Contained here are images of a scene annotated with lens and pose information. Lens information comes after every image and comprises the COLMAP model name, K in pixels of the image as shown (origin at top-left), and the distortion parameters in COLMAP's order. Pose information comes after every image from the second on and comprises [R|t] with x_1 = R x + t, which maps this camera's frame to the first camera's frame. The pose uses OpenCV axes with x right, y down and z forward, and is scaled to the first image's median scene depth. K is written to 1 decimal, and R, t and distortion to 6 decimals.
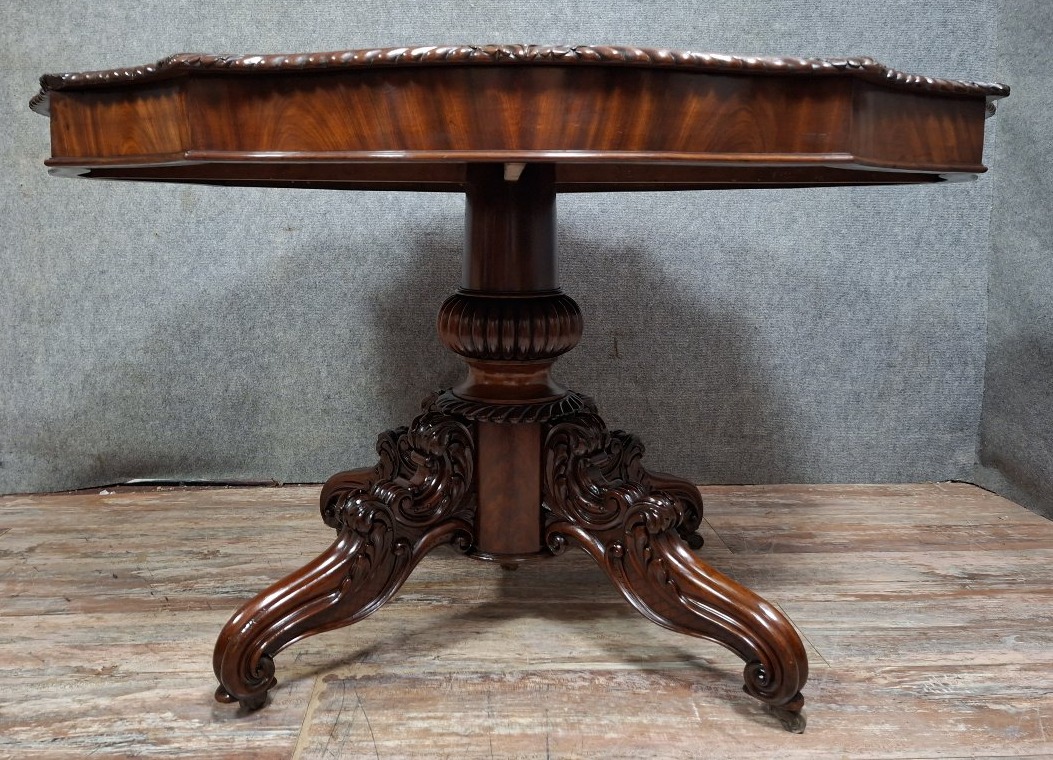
lens RADIAL K [[833.0, 0, 490.1], [0, 833.0, 320.0], [0, 0, 1]] dist [0.085256, -0.101735]
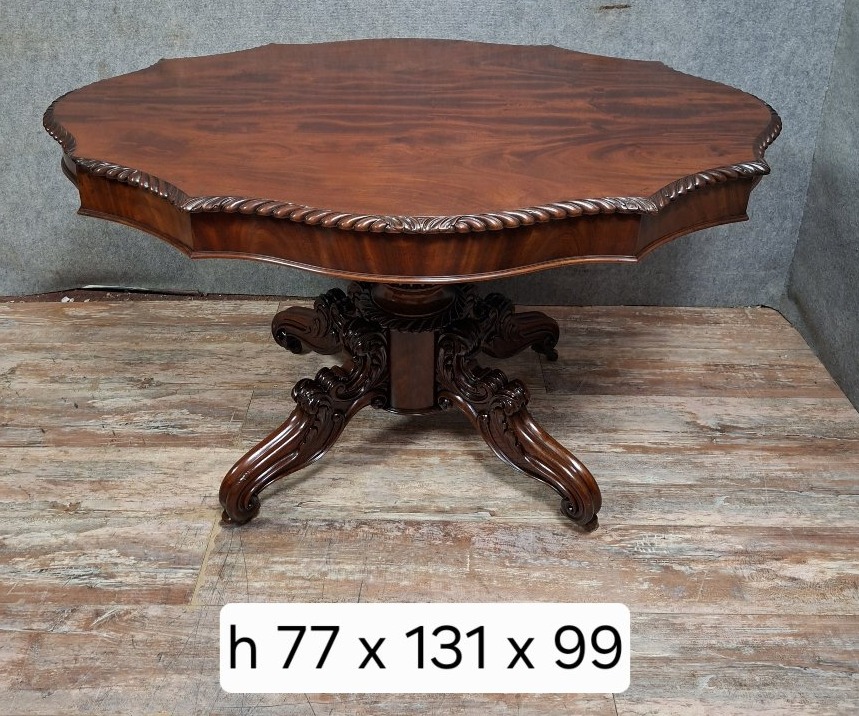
lens RADIAL K [[832.3, 0, 412.0], [0, 832.3, 205.5], [0, 0, 1]] dist [0.098531, -0.136363]
pose [[0.998518, 0.024037, -0.048832, 0.163192], [-0.007311, 0.948297, 0.317301, -0.473329], [0.053934, -0.316474, 0.947067, -0.156373]]
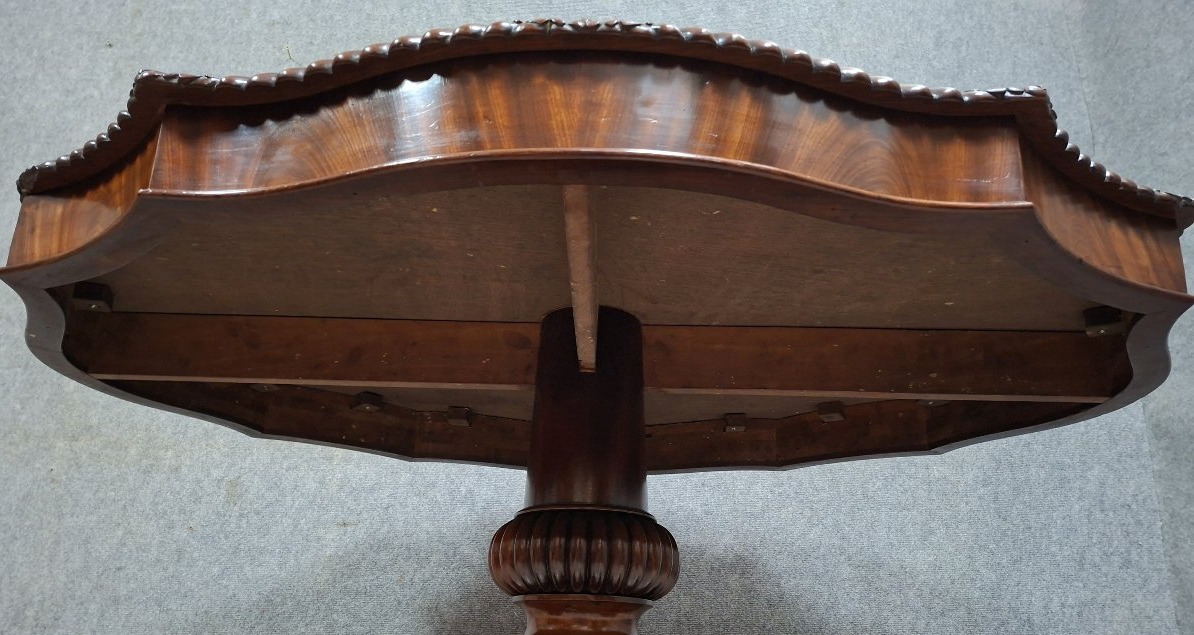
lens RADIAL K [[833.3, 0, 582.5], [0, 833.3, 451.1], [0, 0, 1]] dist [0.083740, -0.105794]
pose [[0.999457, 0.022360, -0.024214, 0.037208], [-0.029557, 0.933130, -0.358323, 0.175934], [0.014583, 0.358844, 0.933283, 0.236307]]
